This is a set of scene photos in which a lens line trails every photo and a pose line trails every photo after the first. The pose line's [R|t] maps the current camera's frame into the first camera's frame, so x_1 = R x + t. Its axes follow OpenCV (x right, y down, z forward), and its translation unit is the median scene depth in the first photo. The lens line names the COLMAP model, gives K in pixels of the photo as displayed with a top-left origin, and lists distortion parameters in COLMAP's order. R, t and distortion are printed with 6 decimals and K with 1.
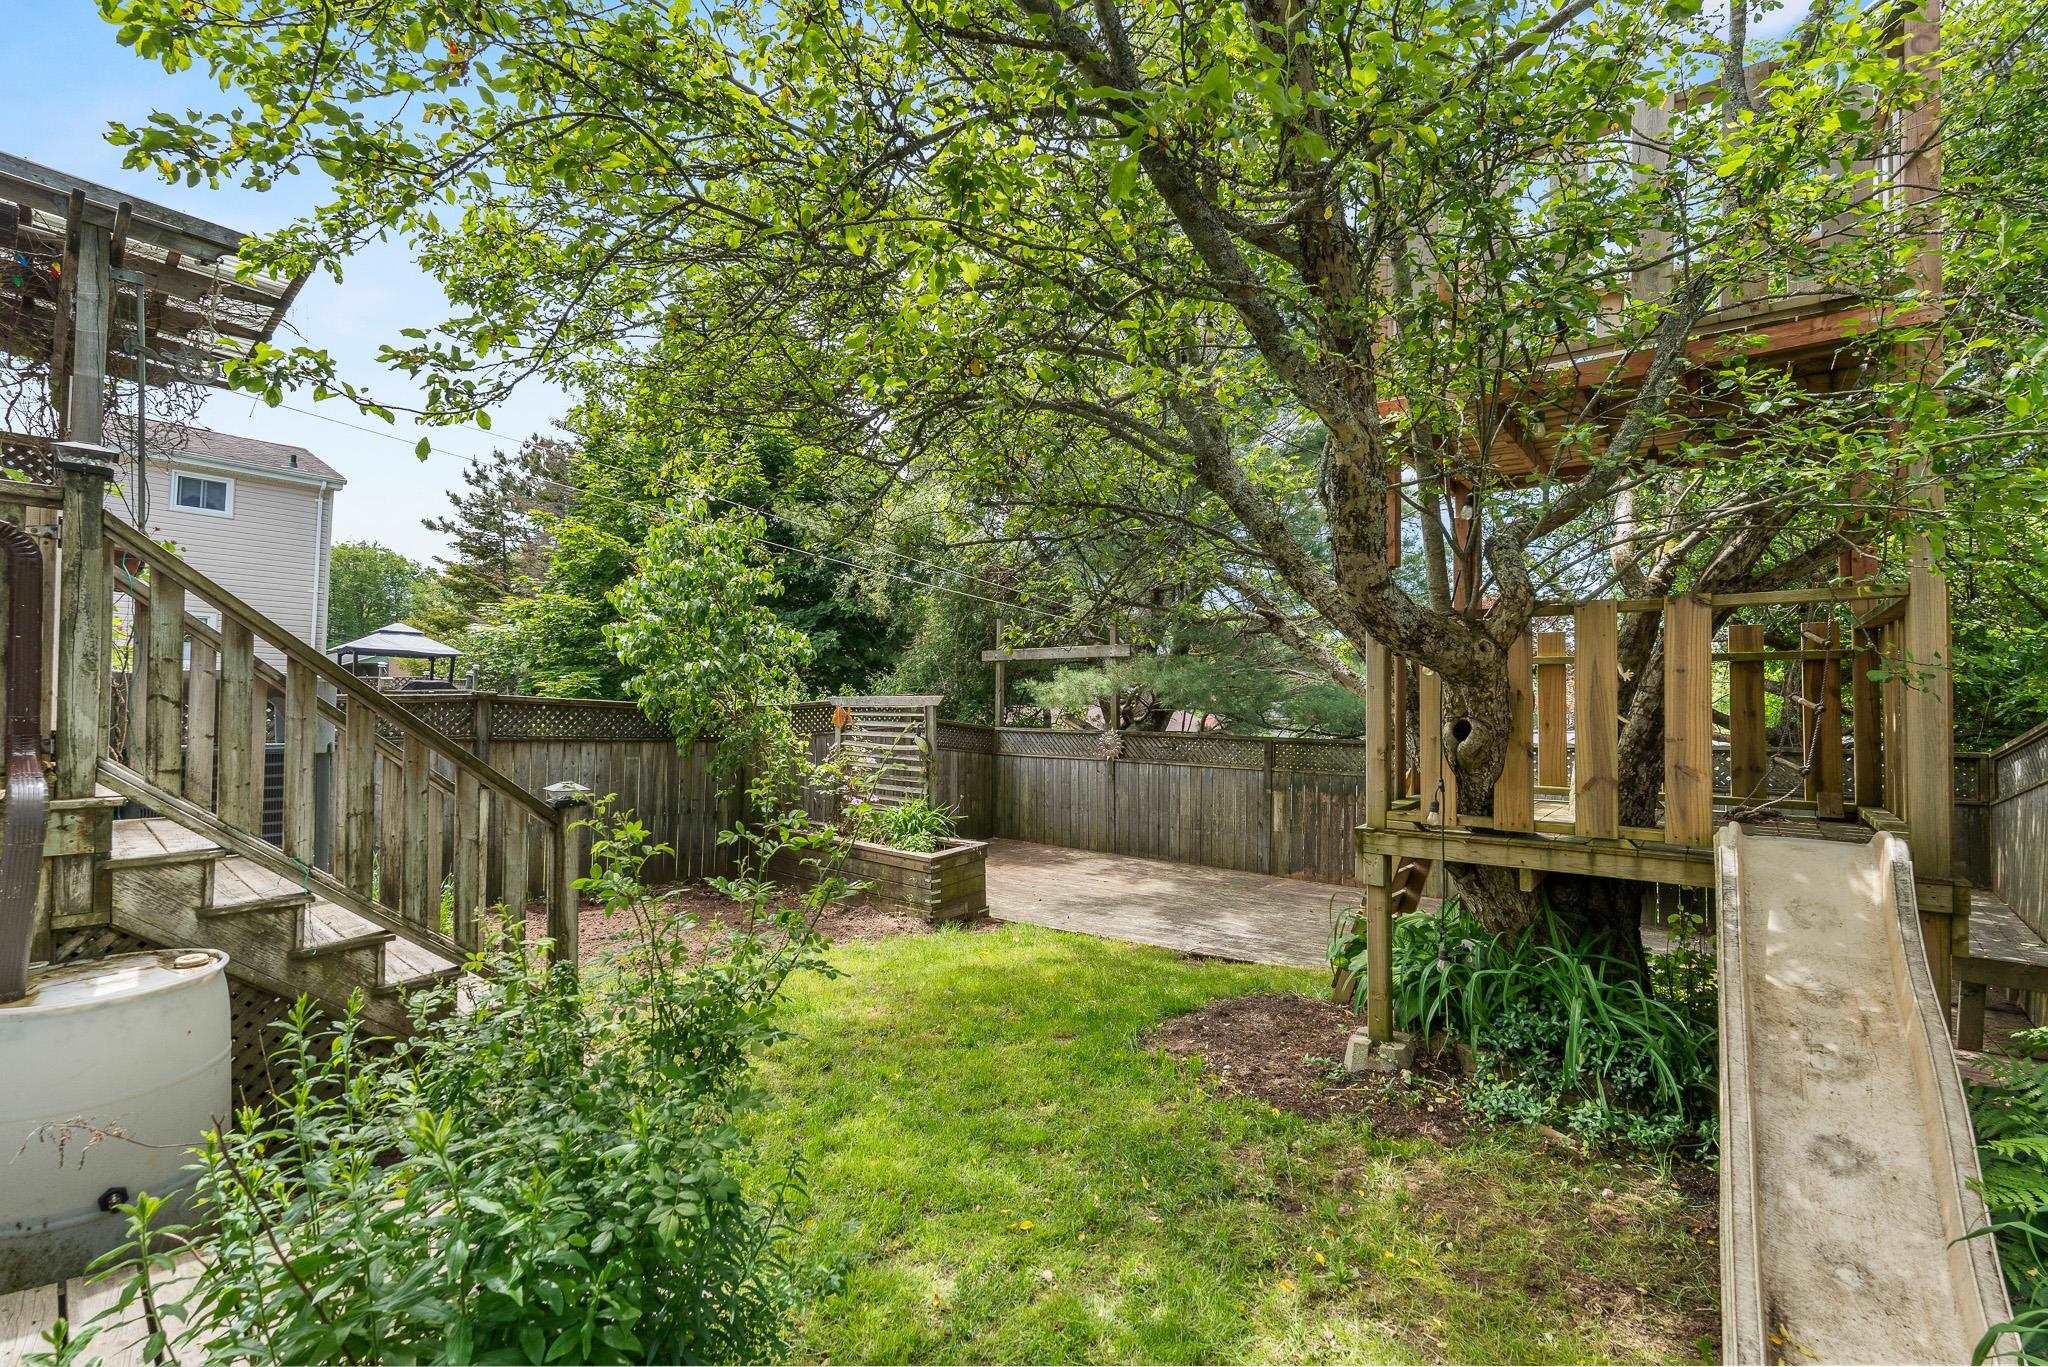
lens RADIAL K [[885.3, 0, 1021.8], [0, 885.3, 691.3], [0, 0, 1]] dist [-0.003839, -0.000380]
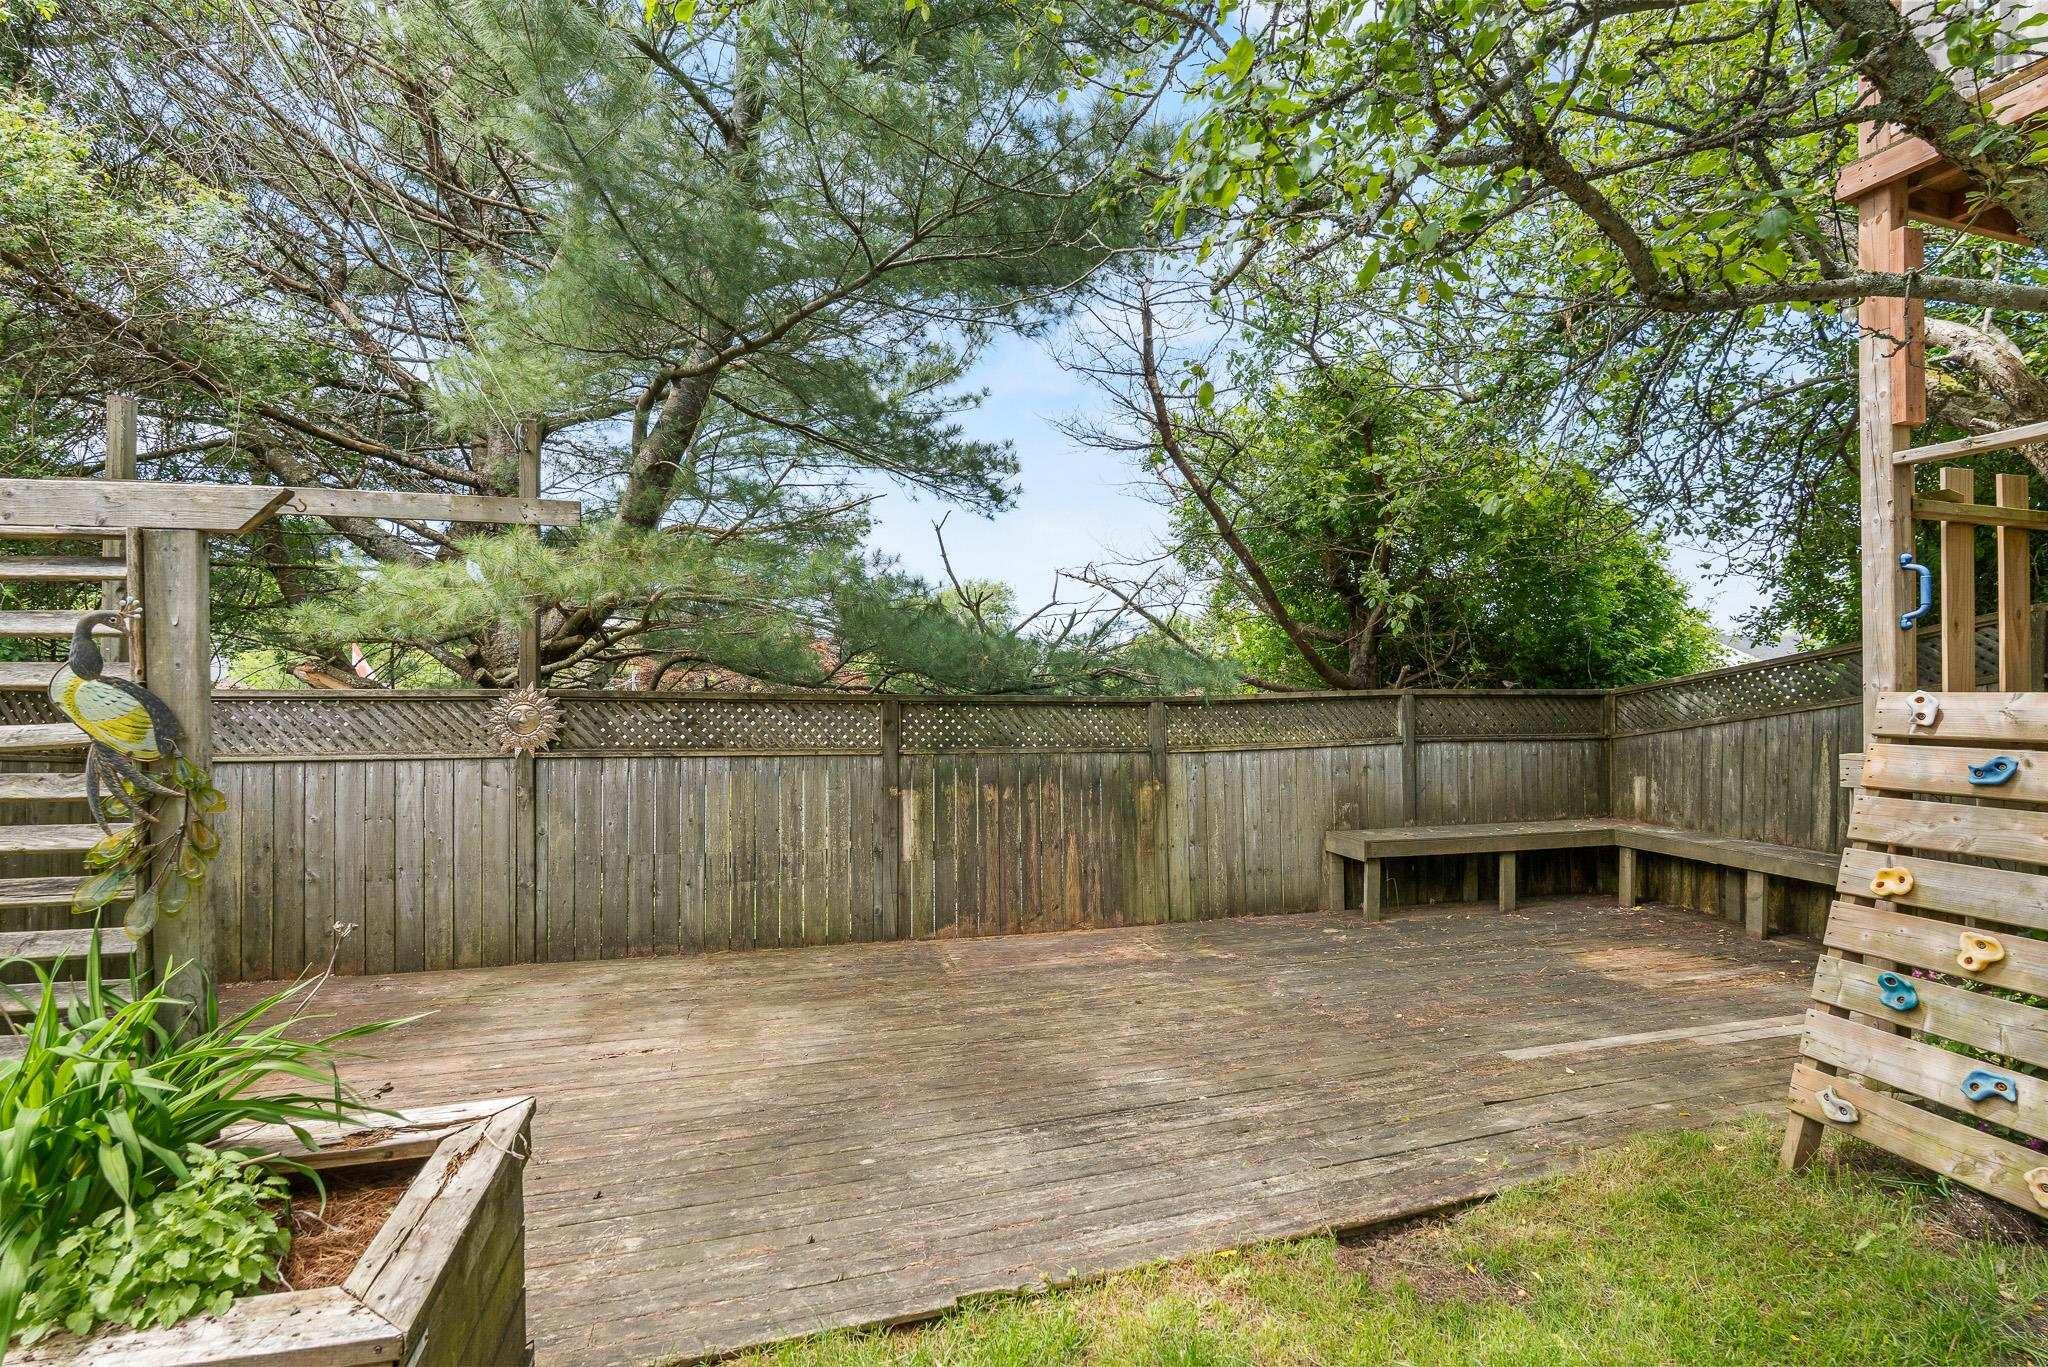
lens RADIAL K [[891.9, 0, 1024.0], [0, 891.9, 683.5], [0, 0, 1]] dist [-0.002967, -0.000011]
pose [[0.571831, 0.005990, 0.820350, -0.140742], [-0.012244, 0.999924, 0.001234, 0.042685], [-0.820280, -0.010750, 0.571861, 0.611922]]
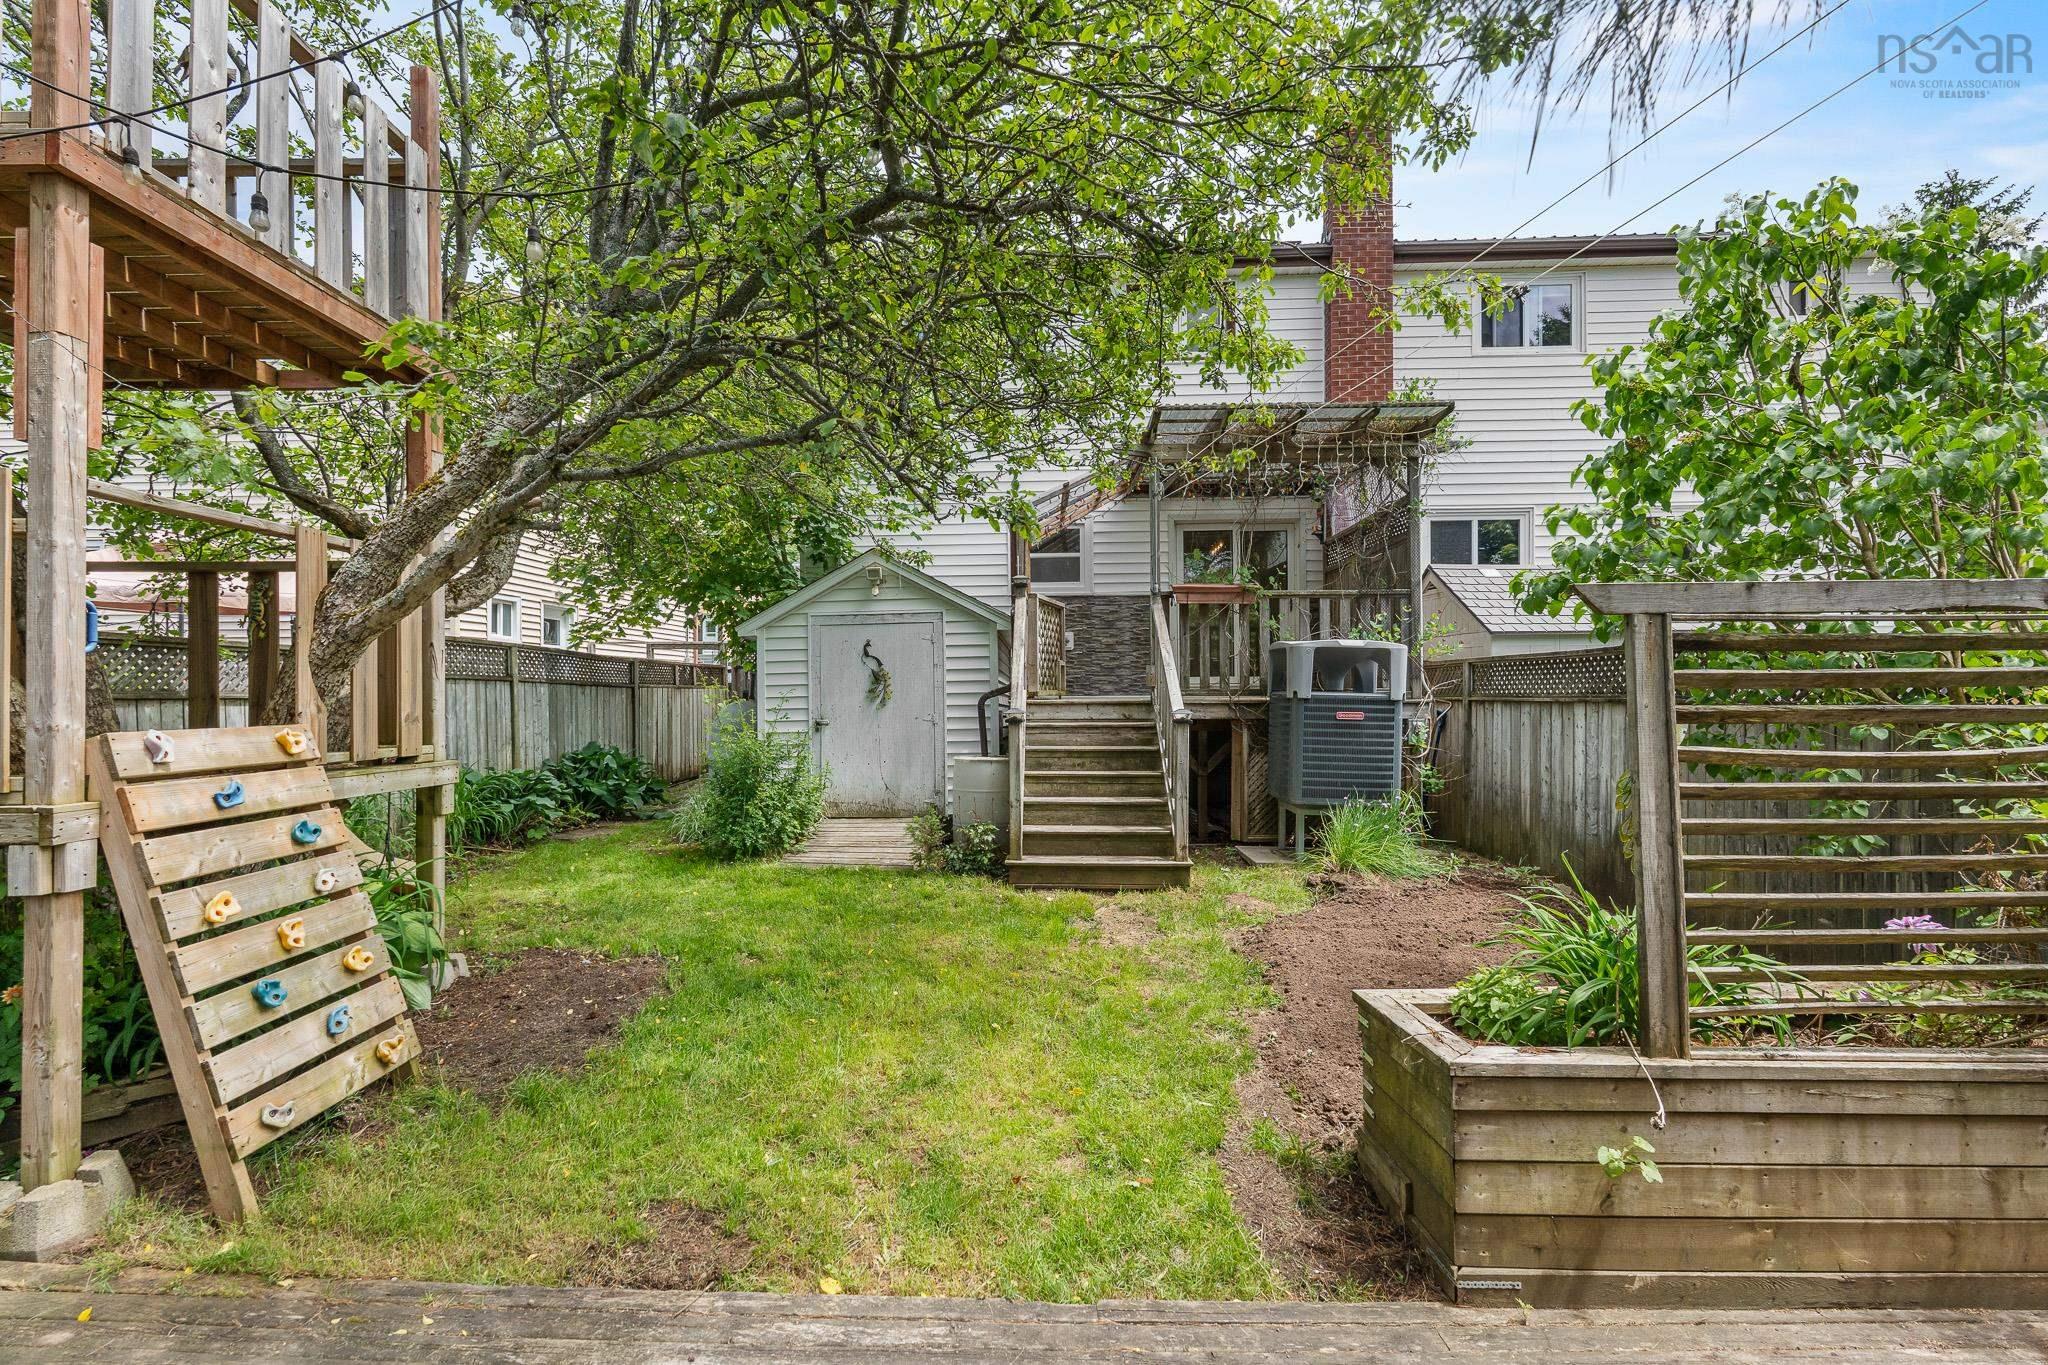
lens RADIAL K [[885.3, 0, 1021.8], [0, 885.3, 690.3], [0, 0, 1]] dist [-0.003839, -0.000380]
pose [[-0.764613, 0.002859, -0.644483, 0.221546], [0.018030, 0.999694, -0.016956, 0.039164], [0.644237, -0.024585, -0.764430, 0.939959]]
